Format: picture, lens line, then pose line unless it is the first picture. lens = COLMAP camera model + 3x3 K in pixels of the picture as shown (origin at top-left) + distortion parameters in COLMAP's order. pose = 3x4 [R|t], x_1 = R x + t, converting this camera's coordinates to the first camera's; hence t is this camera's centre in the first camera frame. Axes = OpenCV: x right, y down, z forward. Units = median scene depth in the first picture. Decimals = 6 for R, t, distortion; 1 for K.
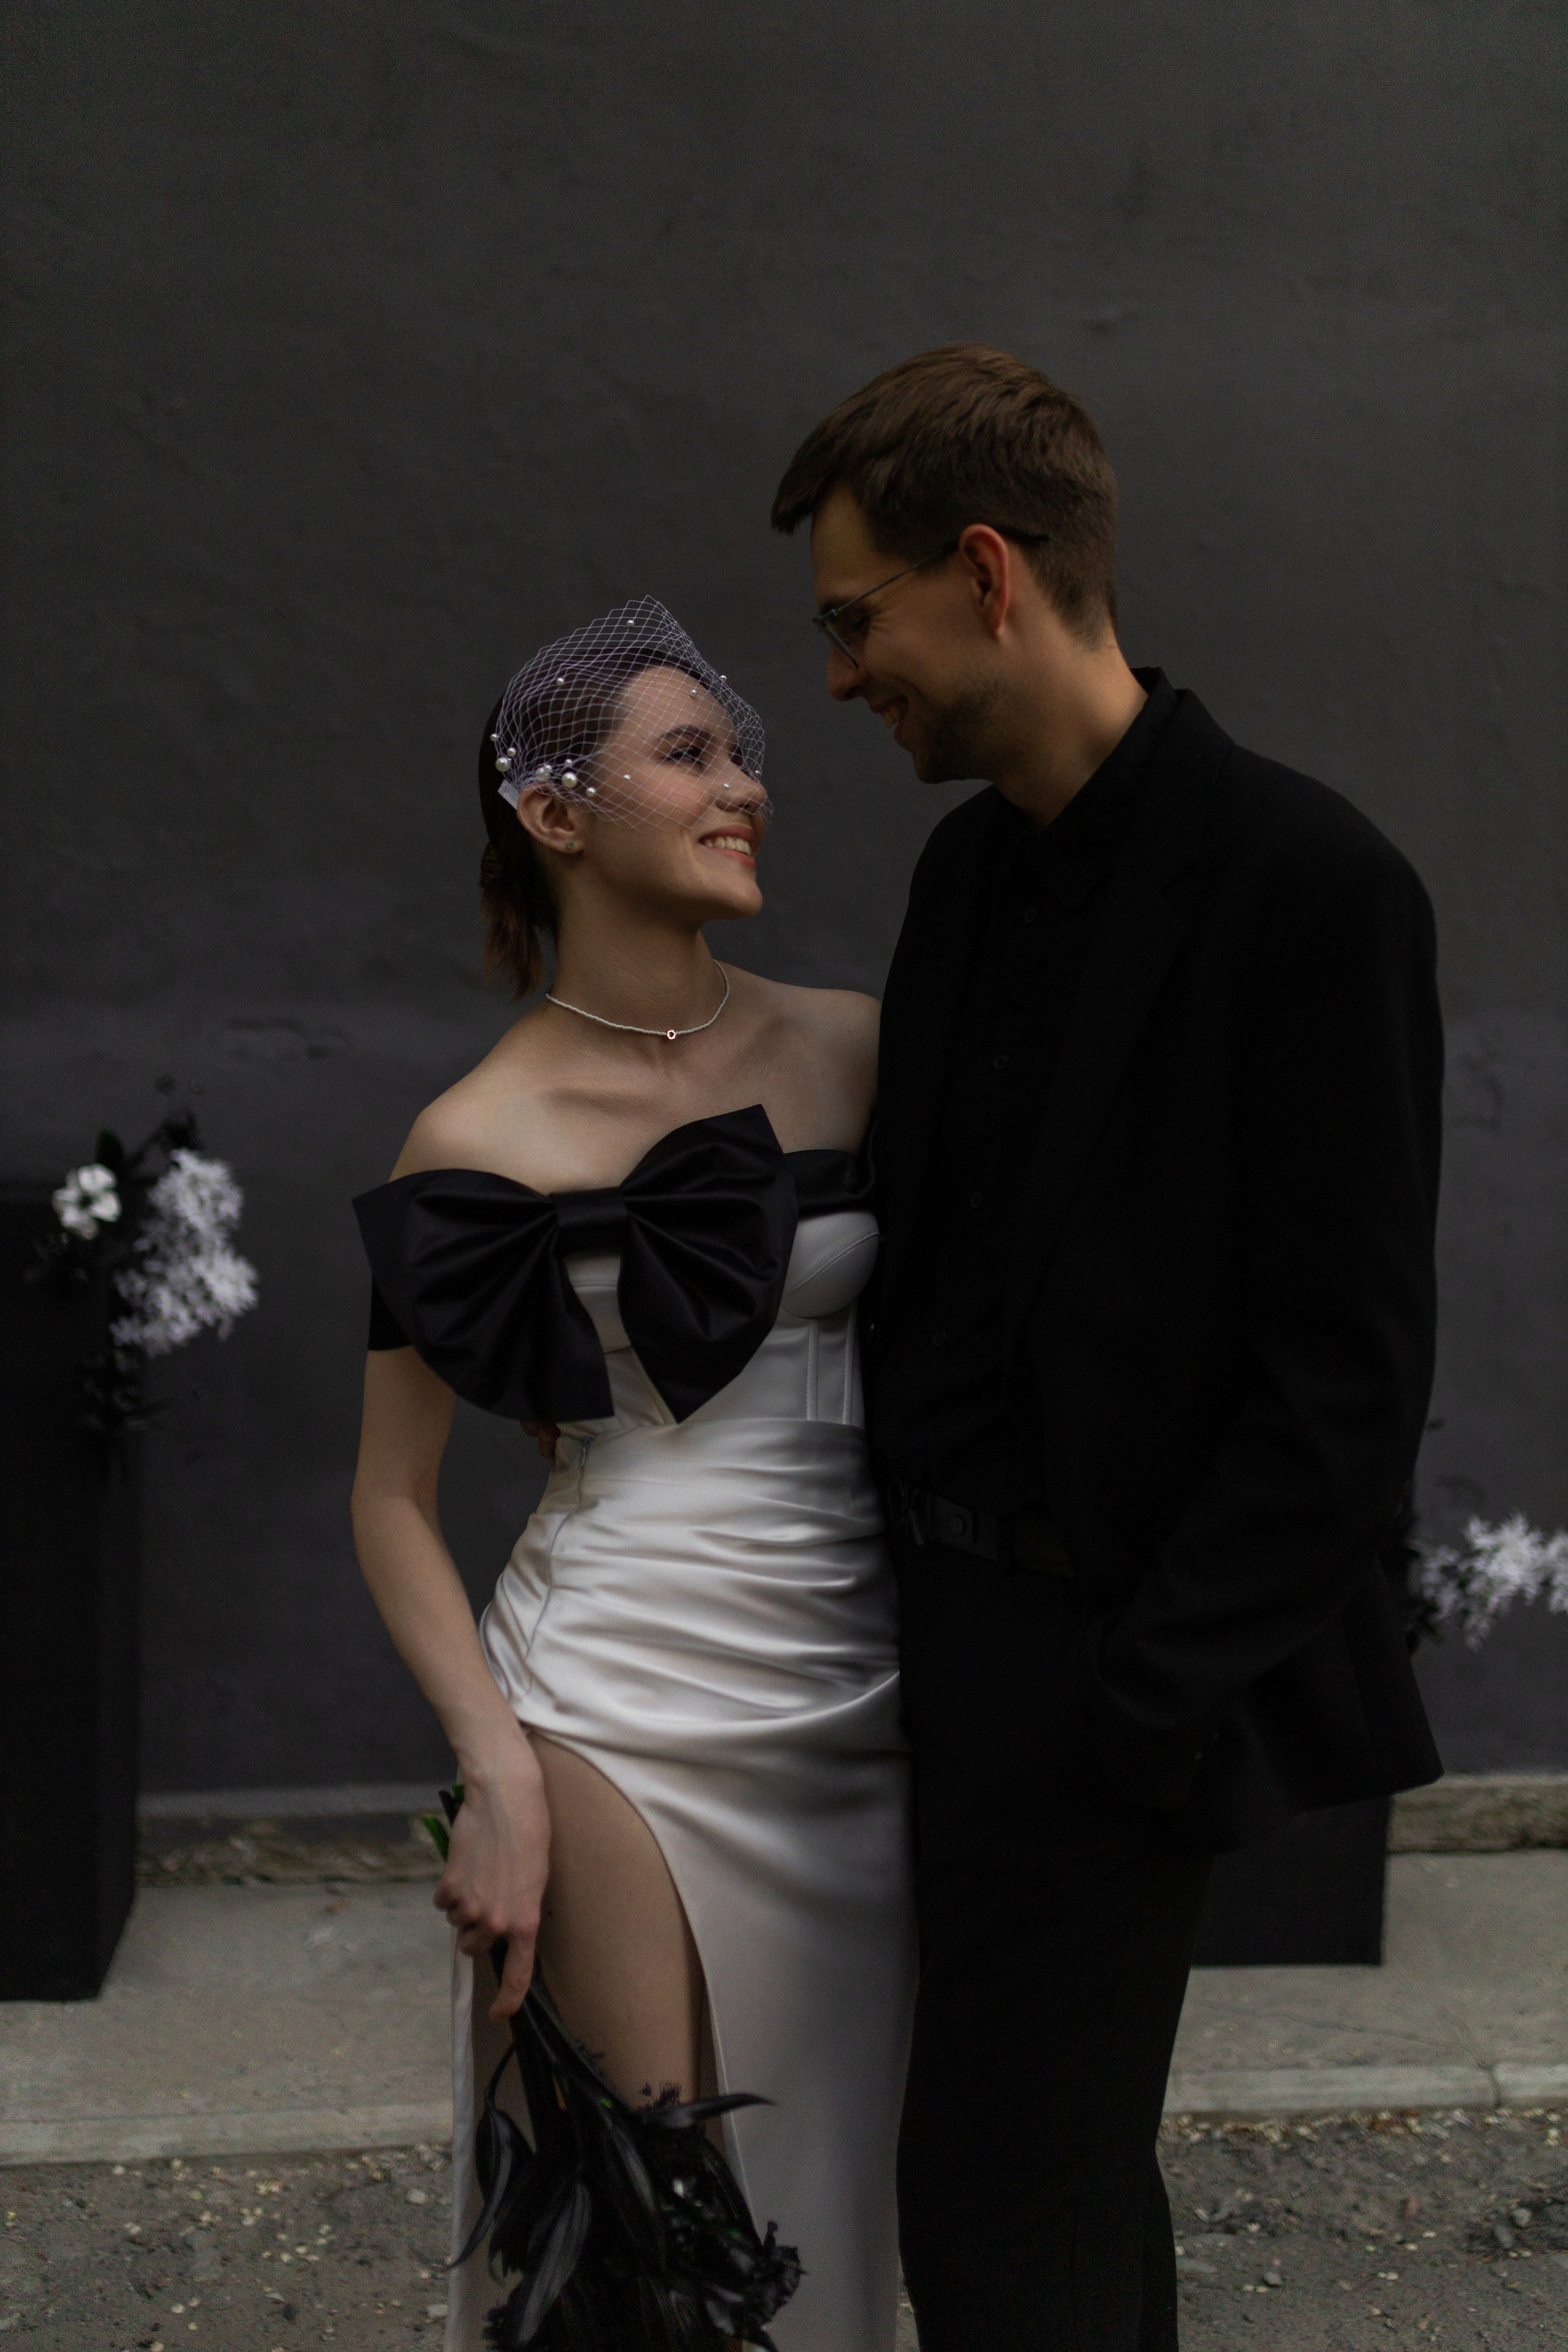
lens RADIAL K [[2291.0, 0, 784.5], [0, 2291.0, 1169.2], [0, 0, 1]] dist [-0.000181, 0.000000]
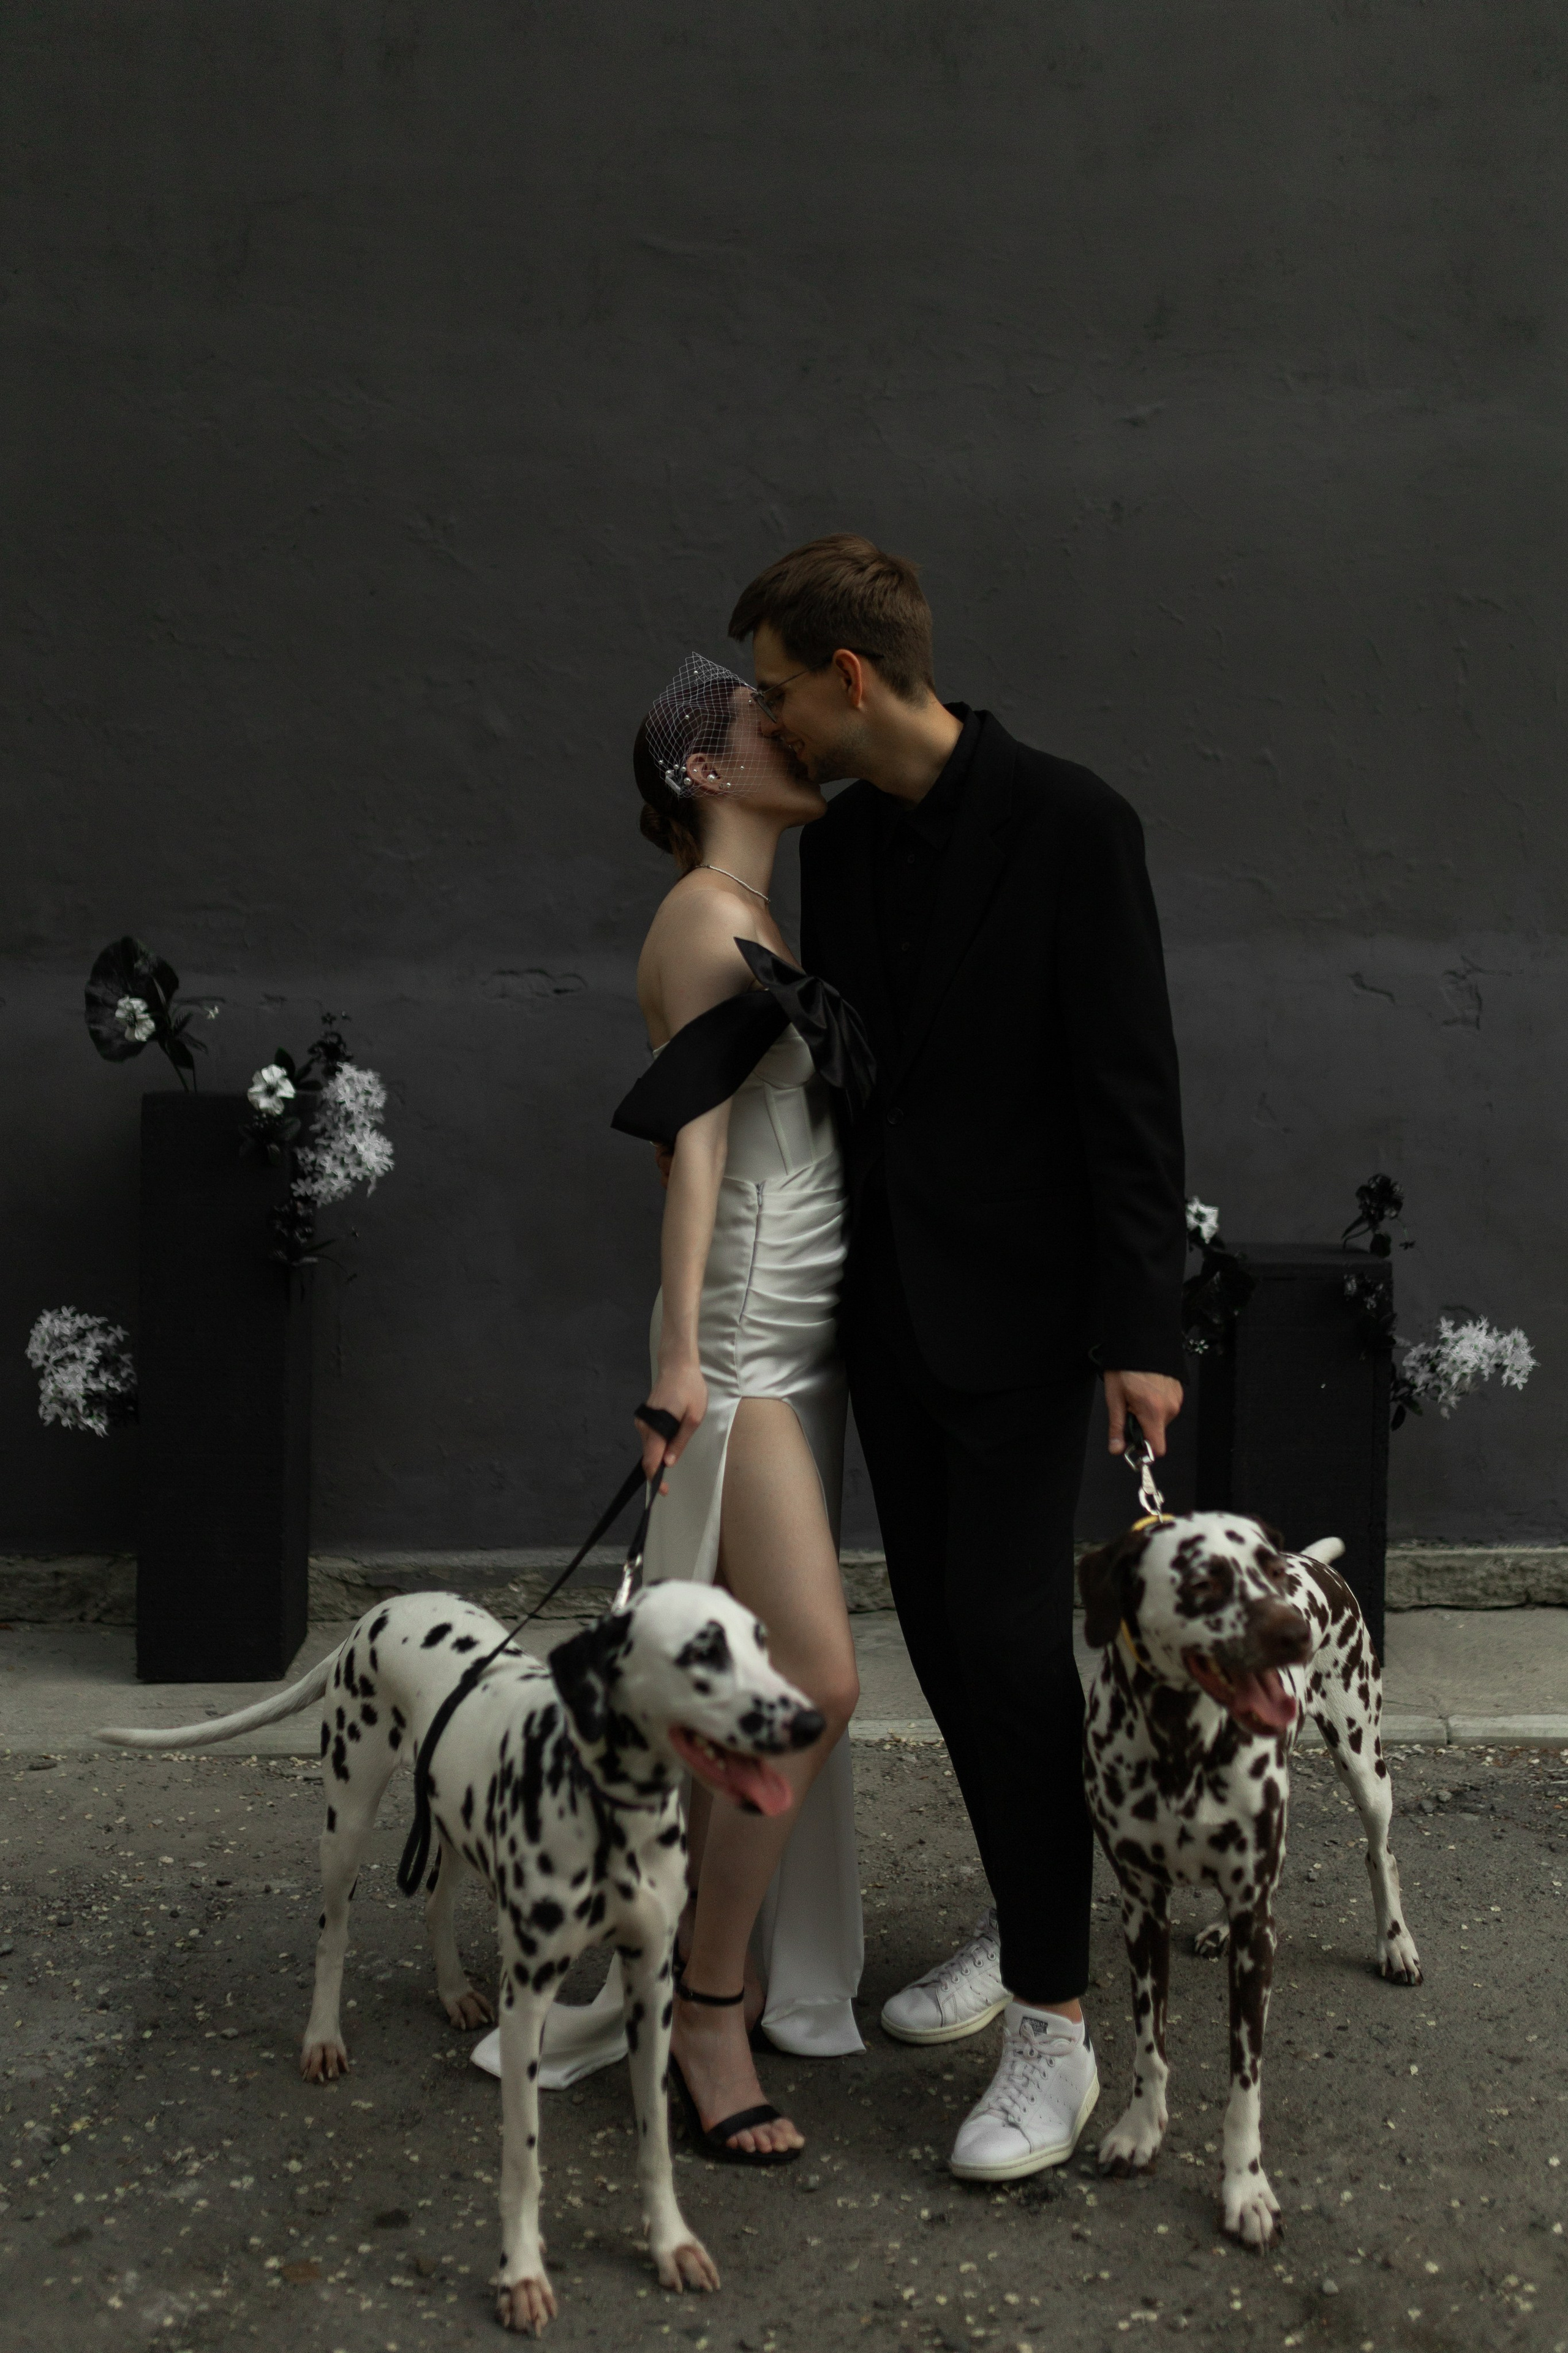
lens RADIAL K [[2473.8, 0, 773.8], [0, 2473.8, 1140.6], [0, 0, 1]] dist [0.000620, 0.000000]
pose [[0.993301, -0.025475, -0.112714, 0.092330], [0.022414, 0.999347, -0.028347, 0.090978], [0.113363, 0.025631, 0.993223, -0.479996]]
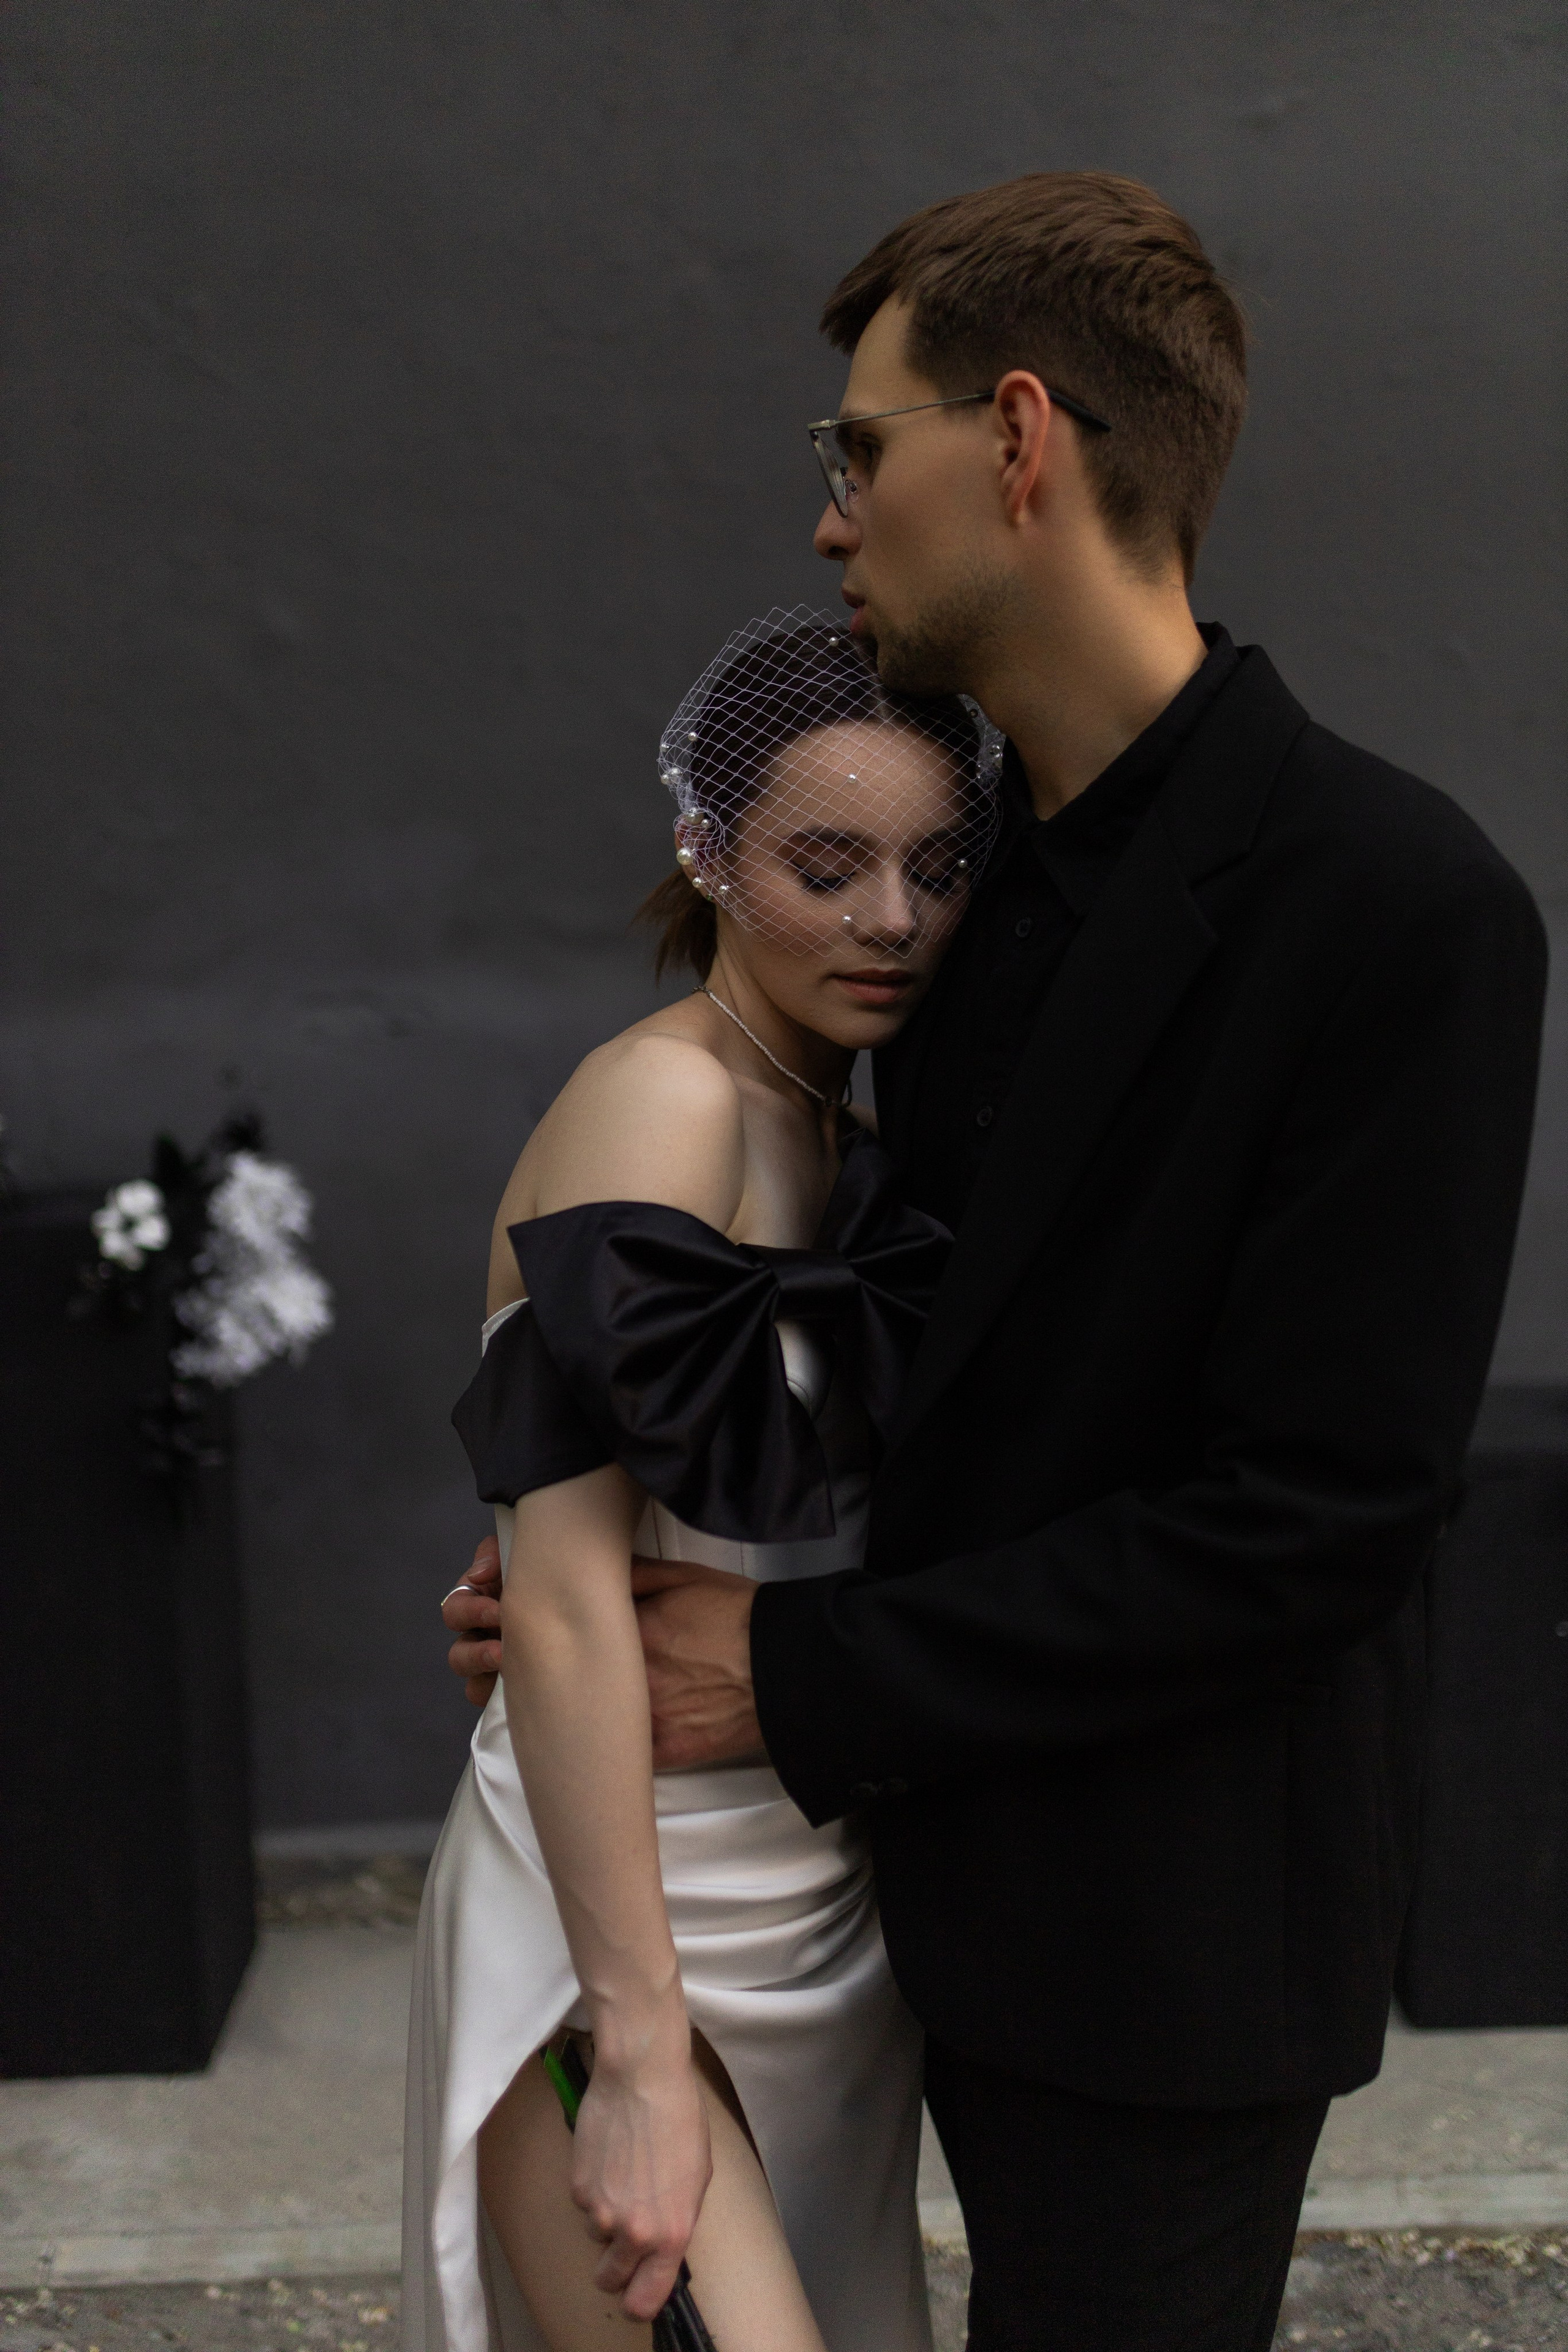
lens RADIAL K [[2291.0, 0, 770.5], [0, 2291.0, 1164.5], [0, 0, 1]] dist [-0.000181, 0.000000]
pose [[0.993204, -0.036431, -0.110541, 0.043421], [0.043918, 0.996848, 0.066074, -0.056856], [0.107786, -0.070480, 0.991673, 0.137633]]
